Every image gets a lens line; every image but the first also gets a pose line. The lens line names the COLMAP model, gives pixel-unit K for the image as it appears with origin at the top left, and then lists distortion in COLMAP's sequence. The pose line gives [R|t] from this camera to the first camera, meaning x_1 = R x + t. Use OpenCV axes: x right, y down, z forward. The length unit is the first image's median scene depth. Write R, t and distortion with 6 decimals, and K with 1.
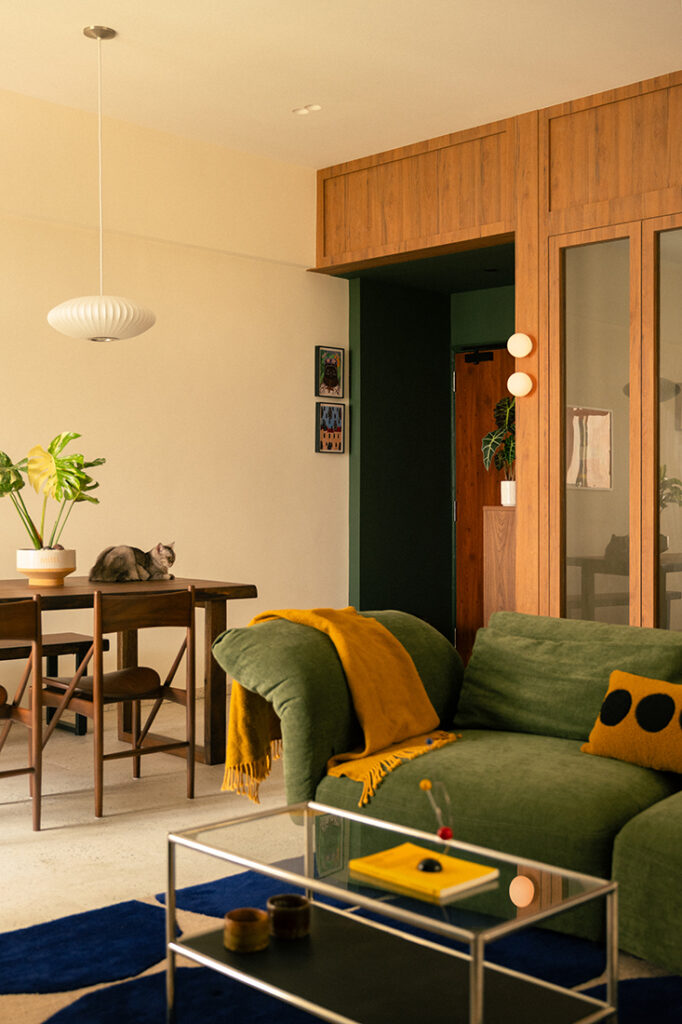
lens RADIAL K [[1249.4, 0, 341.0], [0, 1249.4, 512.0], [0, 0, 1]] dist [-0.206940, 0.004582]
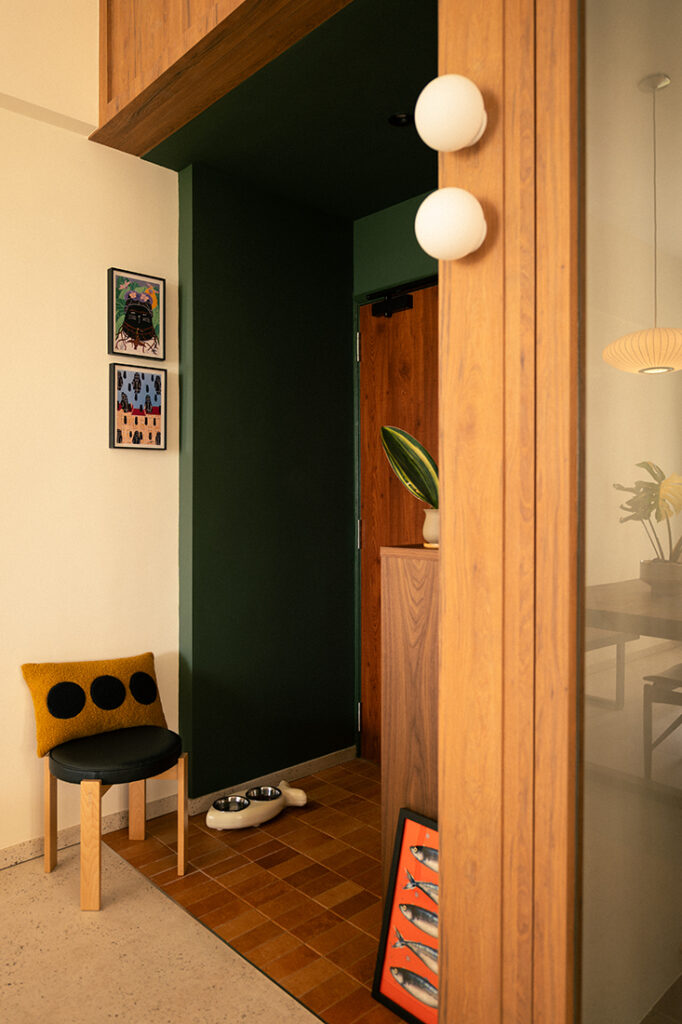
lens RADIAL K [[716.5, 0, 339.5], [0, 716.5, 524.1], [0, 0, 1]] dist [0.003842, 0.000200]
pose [[0.999730, -0.013213, -0.019113, 0.094903], [0.013736, 0.999527, 0.027501, -0.019215], [0.018741, -0.027756, 0.999439, 0.652959]]
